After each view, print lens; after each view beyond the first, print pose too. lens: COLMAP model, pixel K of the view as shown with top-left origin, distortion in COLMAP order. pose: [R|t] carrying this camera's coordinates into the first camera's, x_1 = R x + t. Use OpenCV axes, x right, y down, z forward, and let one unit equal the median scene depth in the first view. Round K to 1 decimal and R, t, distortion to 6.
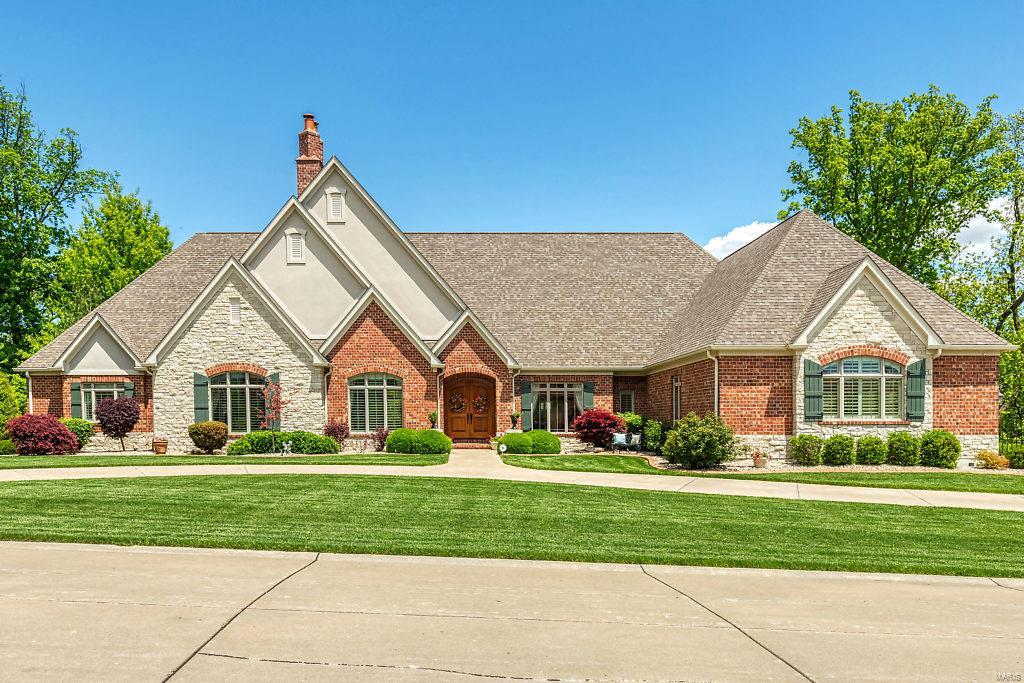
lens RADIAL K [[840.4, 0, 465.7], [0, 840.4, 433.7], [0, 0, 1]] dist [-0.002297, -0.004145]
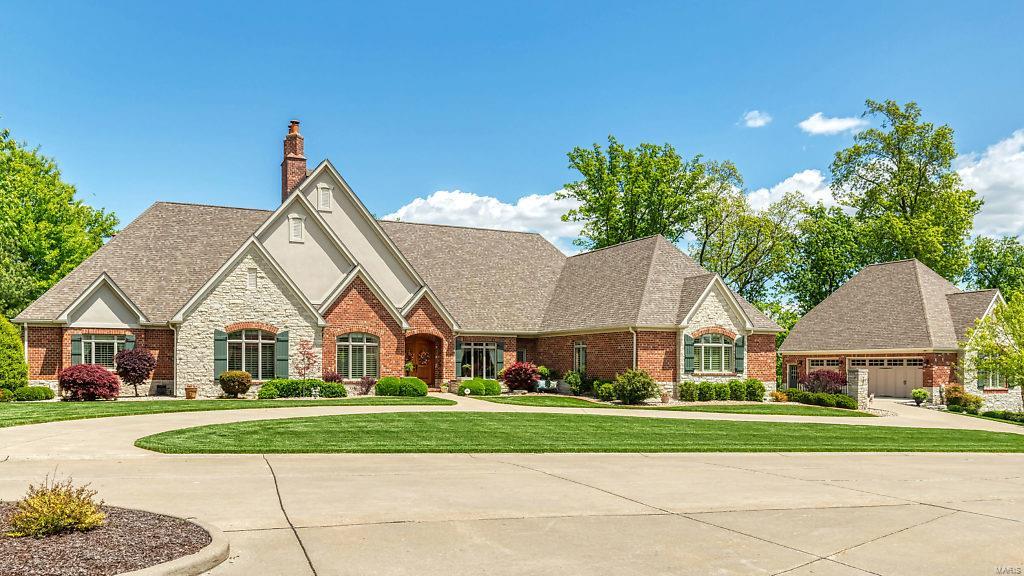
lens RADIAL K [[761.5, 0, 490.2], [0, 761.5, 344.8], [0, 0, 1]] dist [-0.006828, -0.004055]
pose [[0.914825, 0.016764, 0.403502, -0.399167], [-0.000771, 0.999209, -0.039766, -0.008651], [-0.403849, 0.036068, 0.914114, -0.131224]]
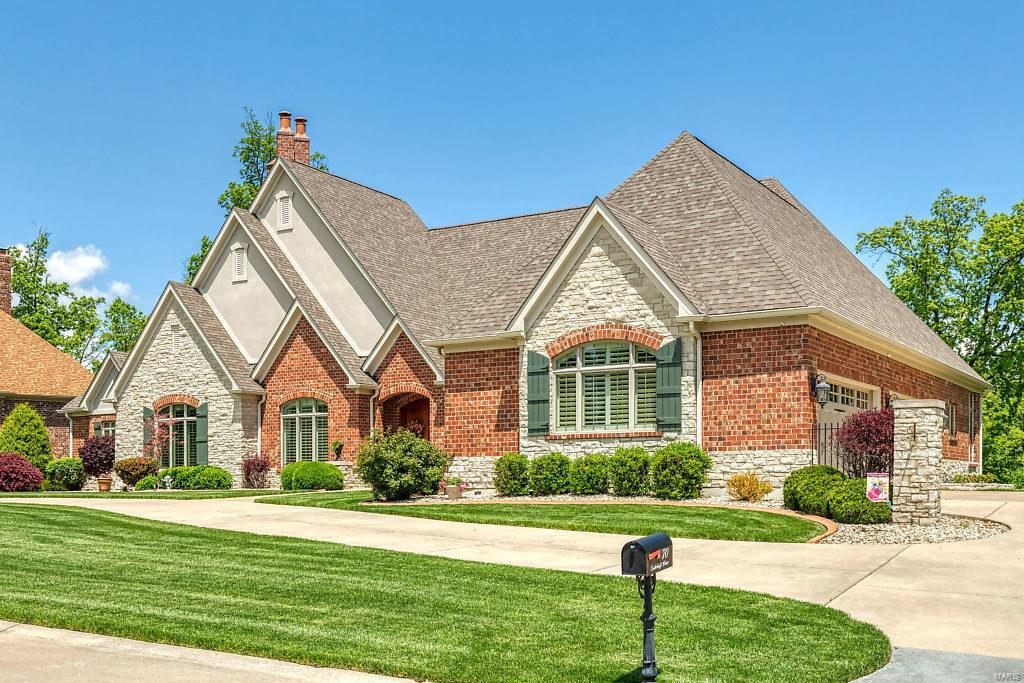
lens RADIAL K [[1108.8, 0, 510.7], [0, 1108.8, 492.2], [0, 0, 1]] dist [-0.009167, -0.013699]
pose [[0.857328, -0.002243, -0.514766, 0.685436], [0.002079, 0.999997, -0.000894, 0.026934], [0.514767, -0.000304, 0.857330, 0.130796]]
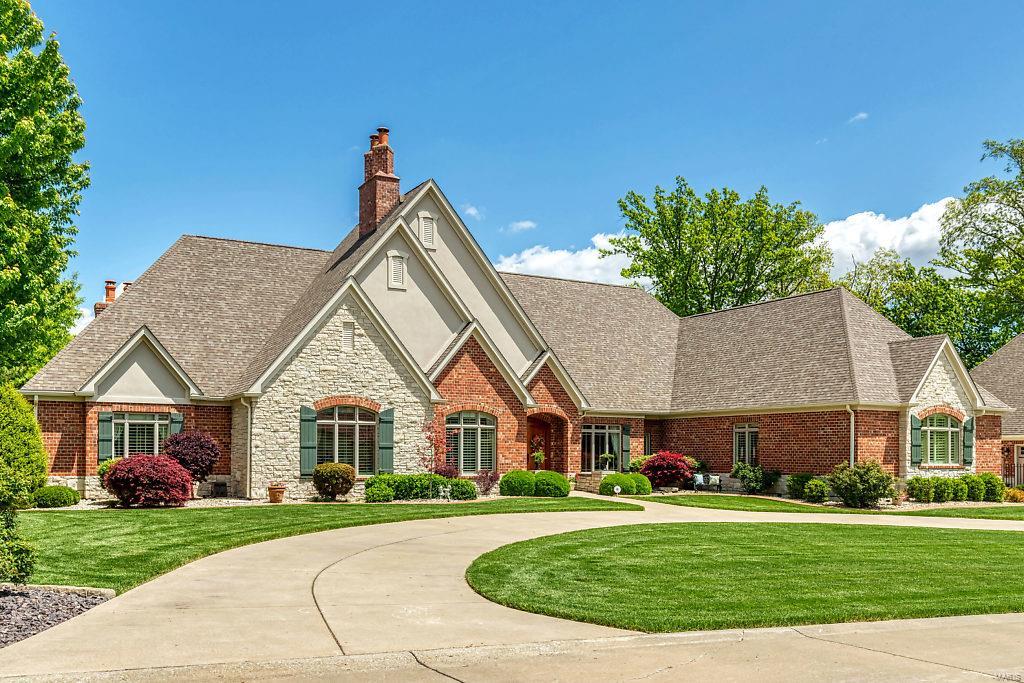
lens RADIAL K [[849.0, 0, 465.5], [0, 849.0, 424.4], [0, 0, 1]] dist [-0.000753, -0.006191]
pose [[0.889694, 0.021114, 0.456068, -0.566596], [-0.000740, 0.998995, -0.044806, -0.014877], [-0.456556, 0.039526, 0.888816, 0.156291]]
